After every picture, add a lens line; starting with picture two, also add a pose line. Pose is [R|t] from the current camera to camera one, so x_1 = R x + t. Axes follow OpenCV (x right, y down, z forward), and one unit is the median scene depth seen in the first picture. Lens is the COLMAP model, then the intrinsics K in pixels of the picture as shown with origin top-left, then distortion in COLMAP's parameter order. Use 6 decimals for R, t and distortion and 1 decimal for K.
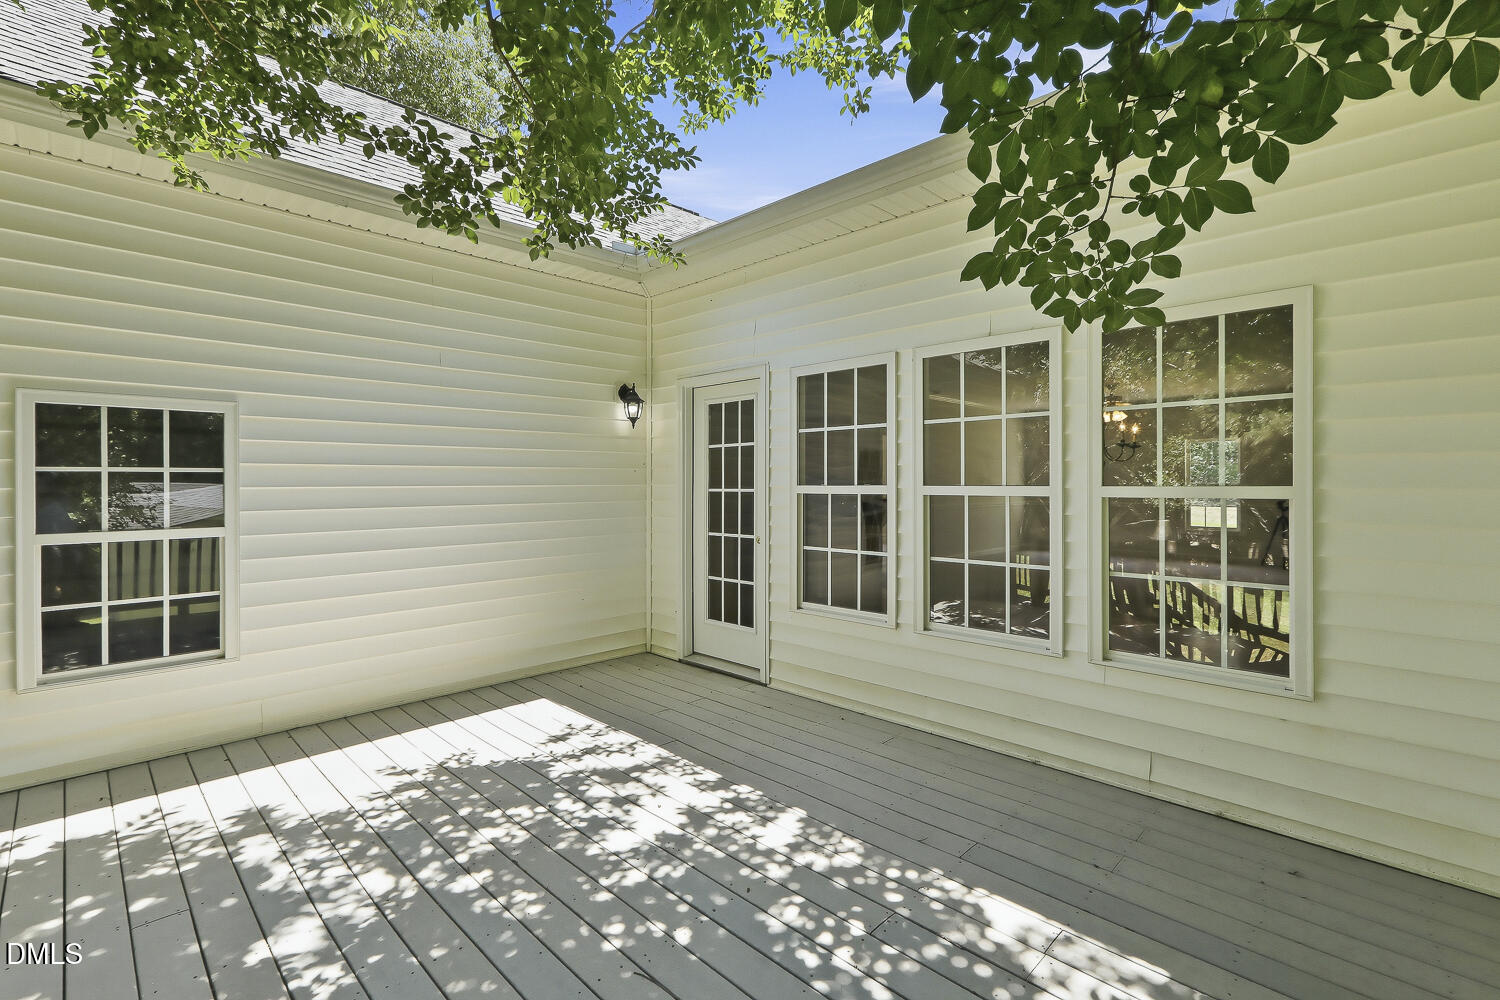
lens RADIAL K [[671.4, 0, 750.0], [0, 671.4, 500.0], [0, 0, 1]] dist [-0.003719, -0.000213]
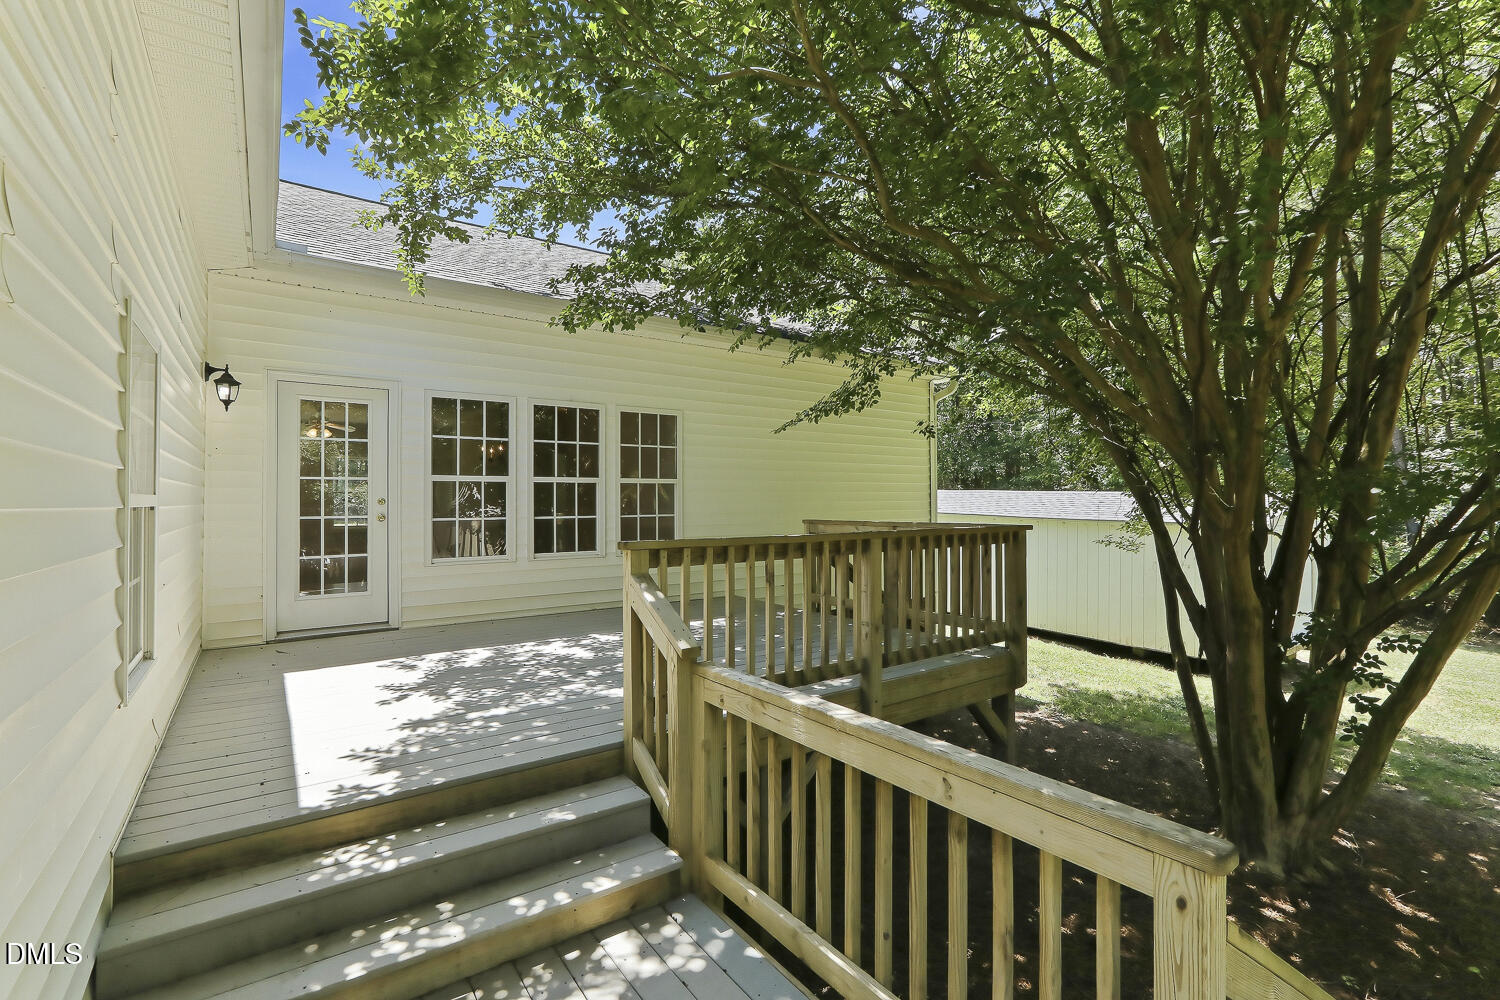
lens RADIAL K [[671.4, 0, 750.0], [0, 671.4, 500.0], [0, 0, 1]] dist [-0.003719, -0.000213]
pose [[0.174951, -0.001112, 0.984576, -2.016522], [0.025370, 0.999672, -0.003379, 0.087227], [-0.984250, 0.025570, 0.174922, 0.197669]]
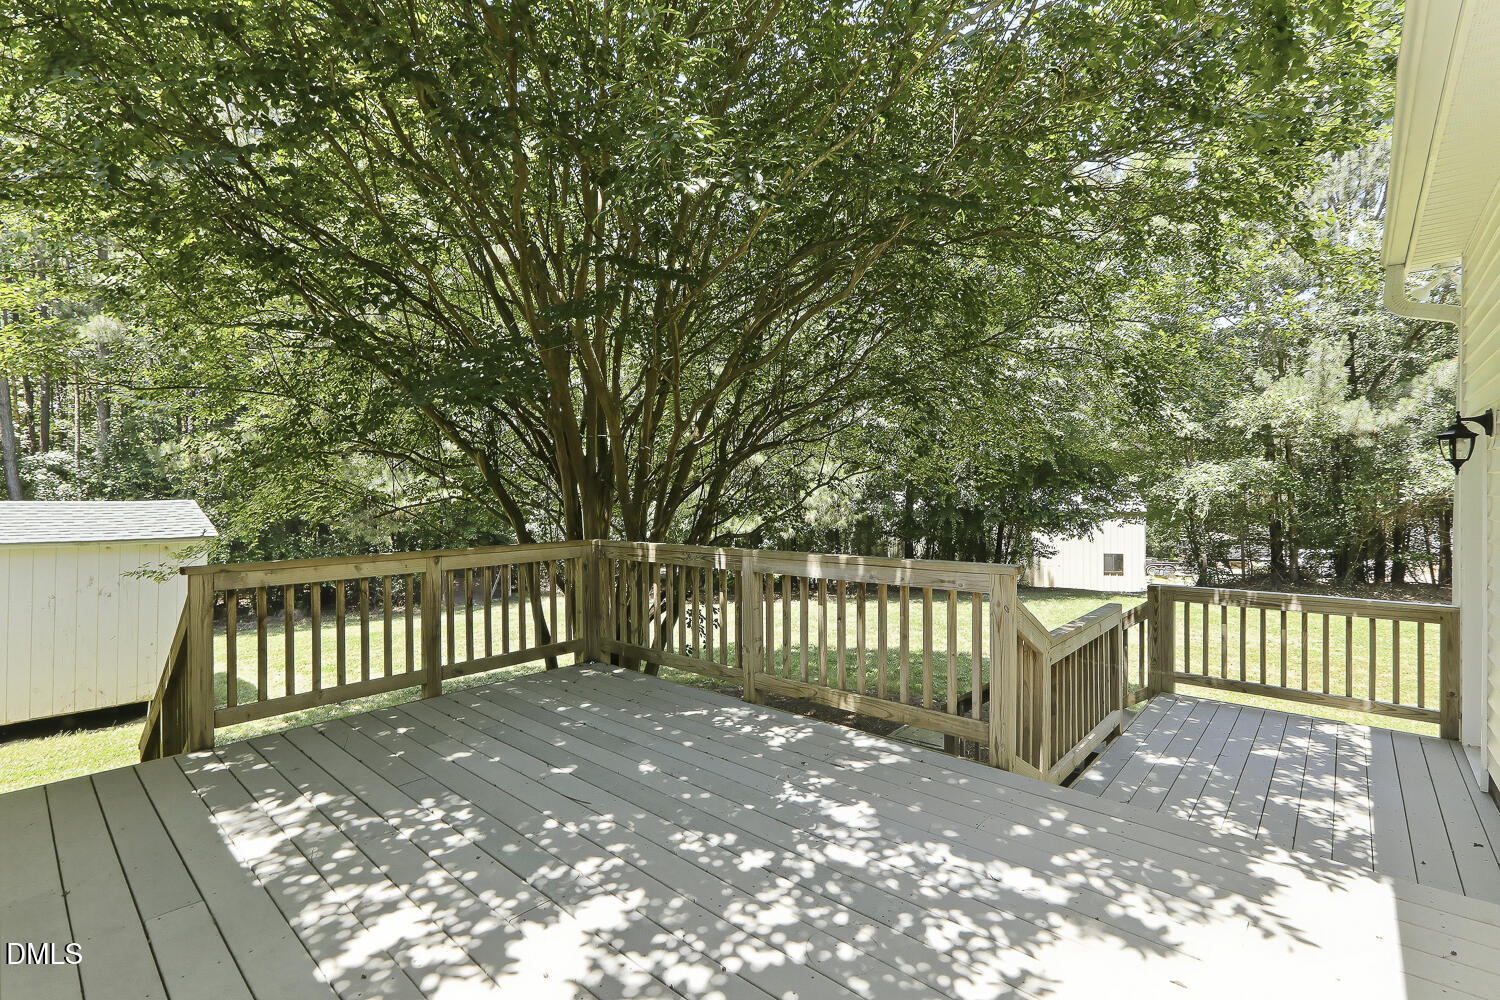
lens RADIAL K [[671.4, 0, 750.0], [0, 671.4, 500.0], [0, 0, 1]] dist [-0.003719, -0.000213]
pose [[-0.998915, 0.005787, -0.046200, -0.335367], [0.004269, 0.999450, 0.032891, -0.002120], [0.046365, 0.032658, -0.998391, 1.804642]]
